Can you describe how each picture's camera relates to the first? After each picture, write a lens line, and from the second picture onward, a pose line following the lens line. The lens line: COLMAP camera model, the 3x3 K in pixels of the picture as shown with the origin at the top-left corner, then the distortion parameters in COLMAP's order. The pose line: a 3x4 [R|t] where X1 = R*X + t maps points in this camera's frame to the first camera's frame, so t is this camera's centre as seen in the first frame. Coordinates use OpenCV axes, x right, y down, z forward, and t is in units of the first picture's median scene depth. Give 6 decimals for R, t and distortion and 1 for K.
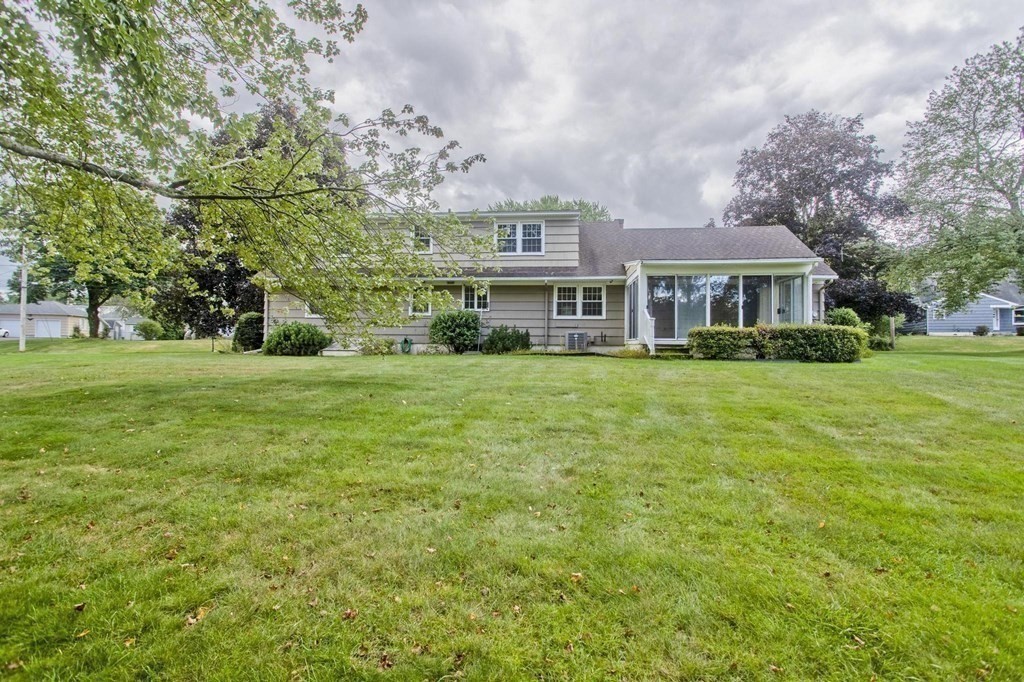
lens RADIAL K [[493.9, 0, 514.0], [0, 493.9, 358.3], [0, 0, 1]] dist [0.000368, 0.000353]
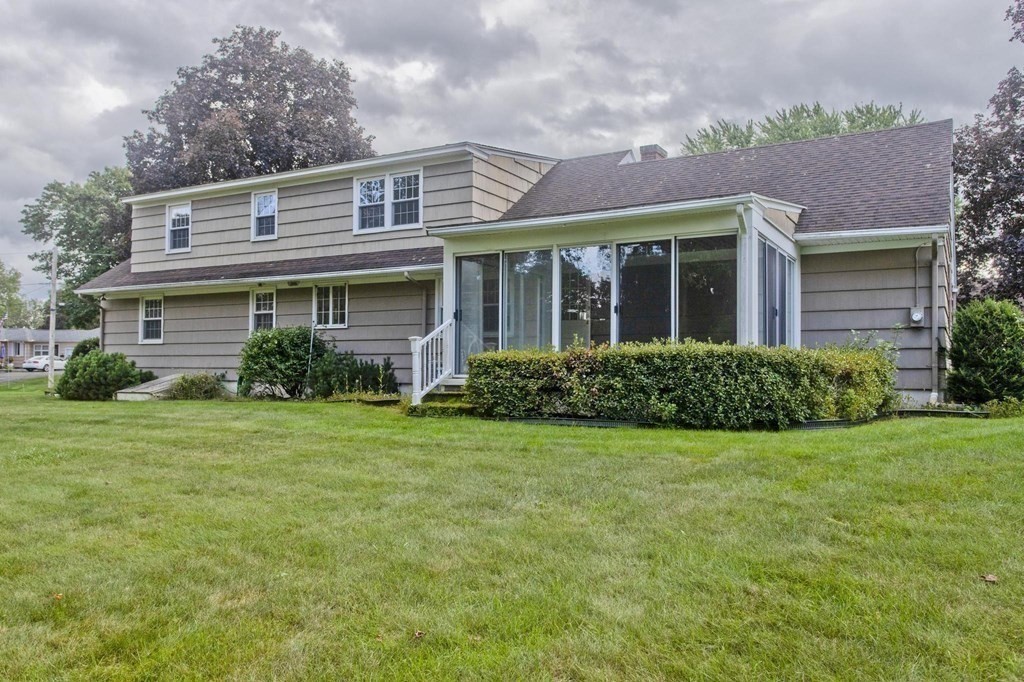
lens RADIAL K [[812.4, 0, 510.8], [0, 812.4, 380.6], [0, 0, 1]] dist [0.006571, -0.002450]
pose [[0.919687, -0.000988, -0.392651, 0.523574], [-0.008483, 0.999713, -0.022383, -0.011616], [0.392560, 0.023916, 0.919415, 0.178603]]
